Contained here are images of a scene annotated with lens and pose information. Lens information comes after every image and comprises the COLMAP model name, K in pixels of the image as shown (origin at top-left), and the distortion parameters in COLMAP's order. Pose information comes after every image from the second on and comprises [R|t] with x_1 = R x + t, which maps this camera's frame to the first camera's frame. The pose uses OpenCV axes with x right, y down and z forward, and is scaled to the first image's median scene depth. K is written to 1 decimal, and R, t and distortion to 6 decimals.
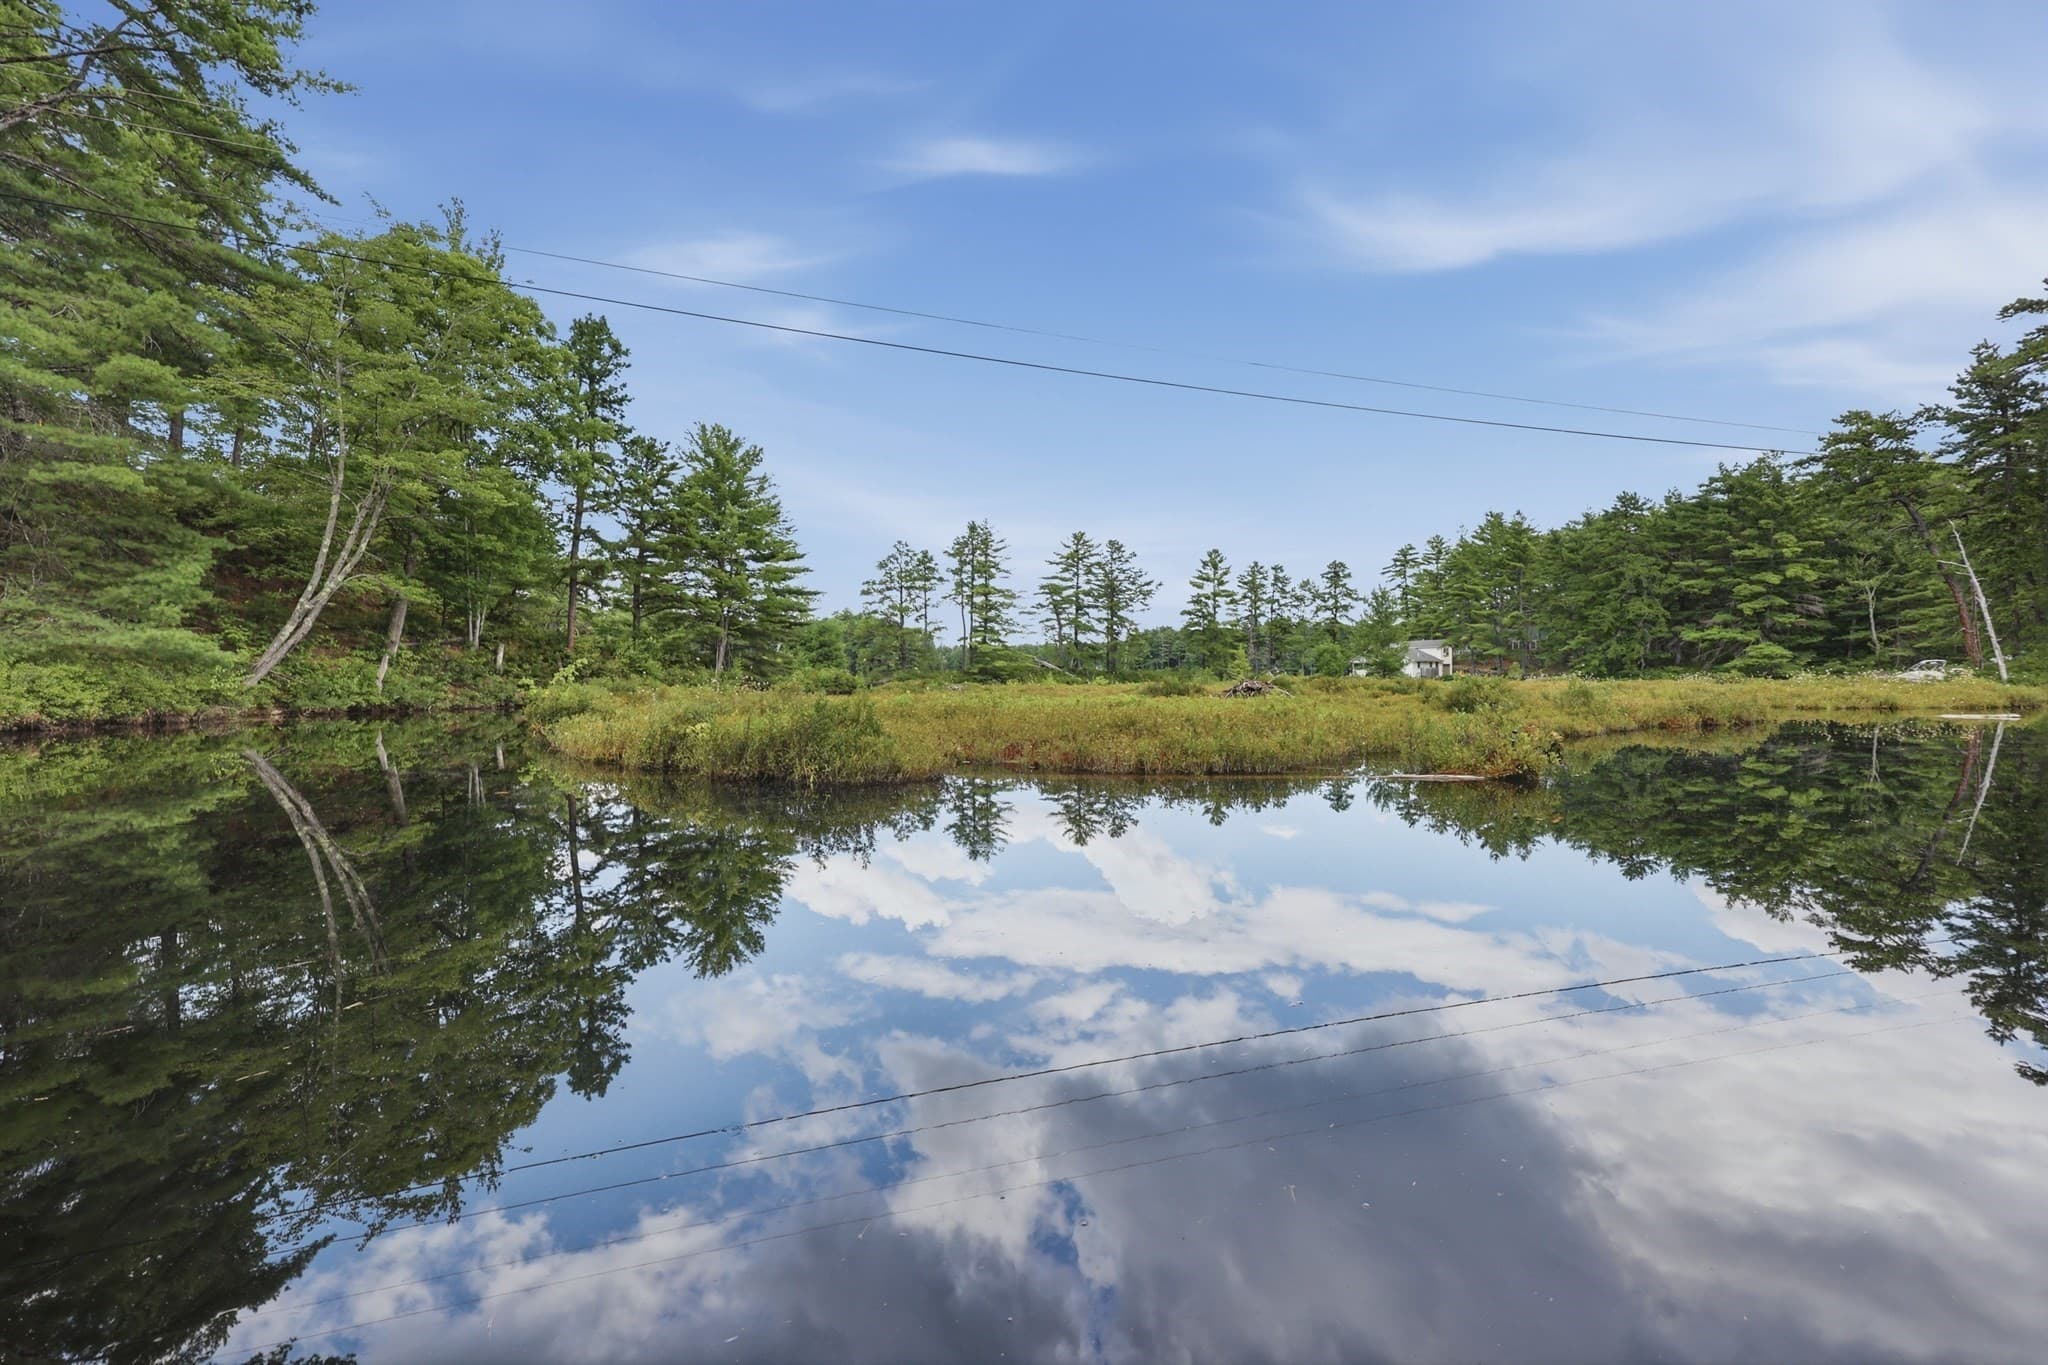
lens RADIAL K [[934.5, 0, 1019.0], [0, 934.5, 662.2], [0, 0, 1]] dist [0.028751, -0.000047]
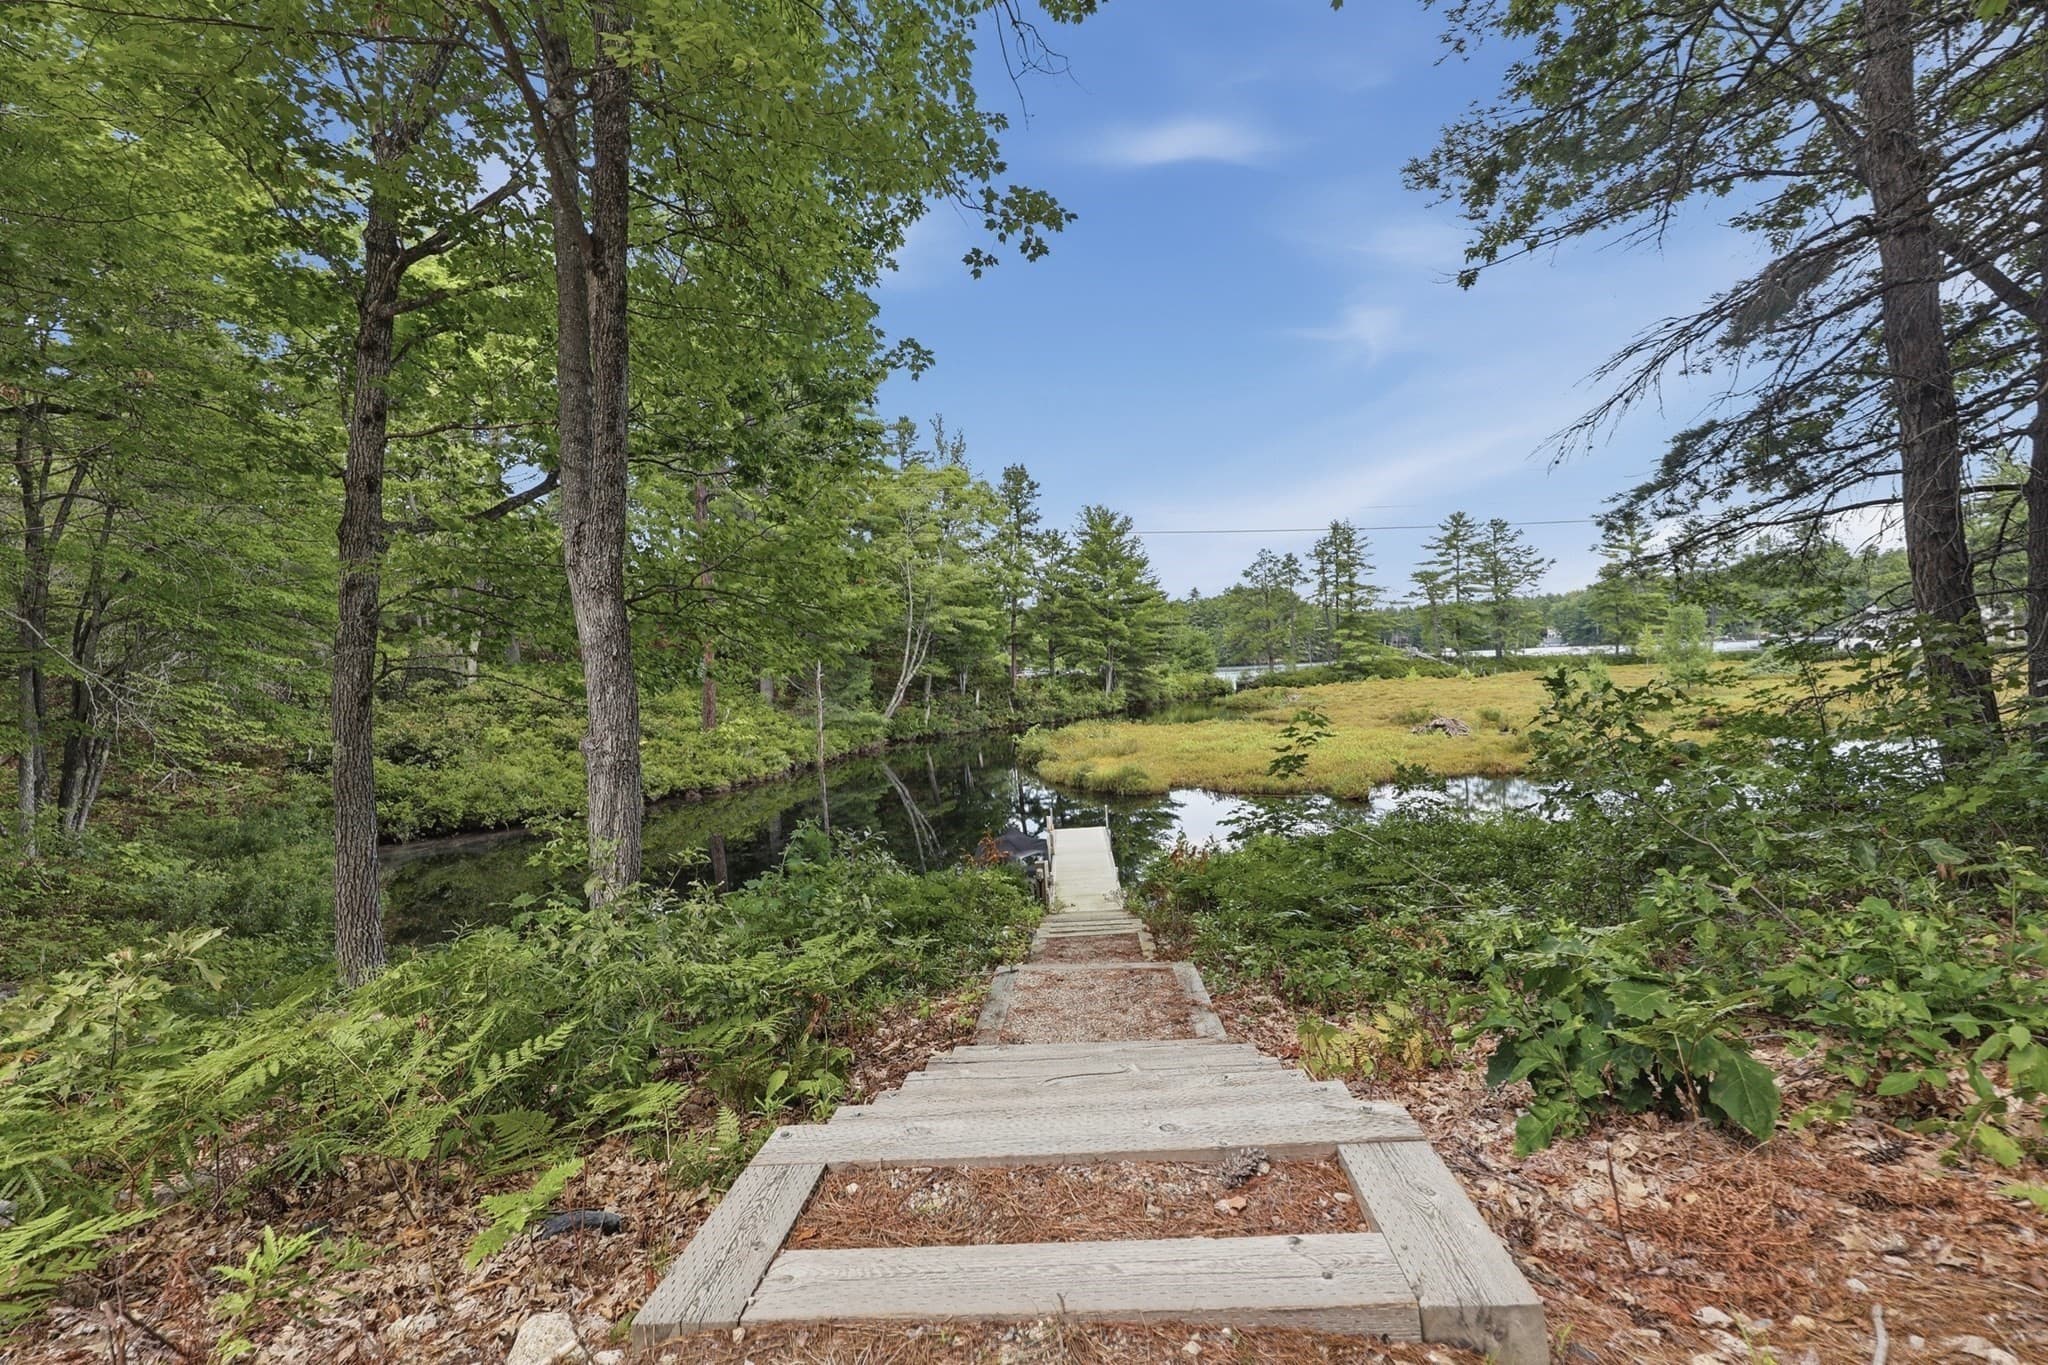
lens RADIAL K [[934.5, 0, 1019.0], [0, 934.5, 662.2], [0, 0, 1]] dist [0.028751, -0.000047]
pose [[0.915575, -0.044334, -0.399697, 0.056782], [0.051558, 0.998643, 0.007334, -0.027190], [0.398829, -0.027323, 0.916618, -0.158206]]
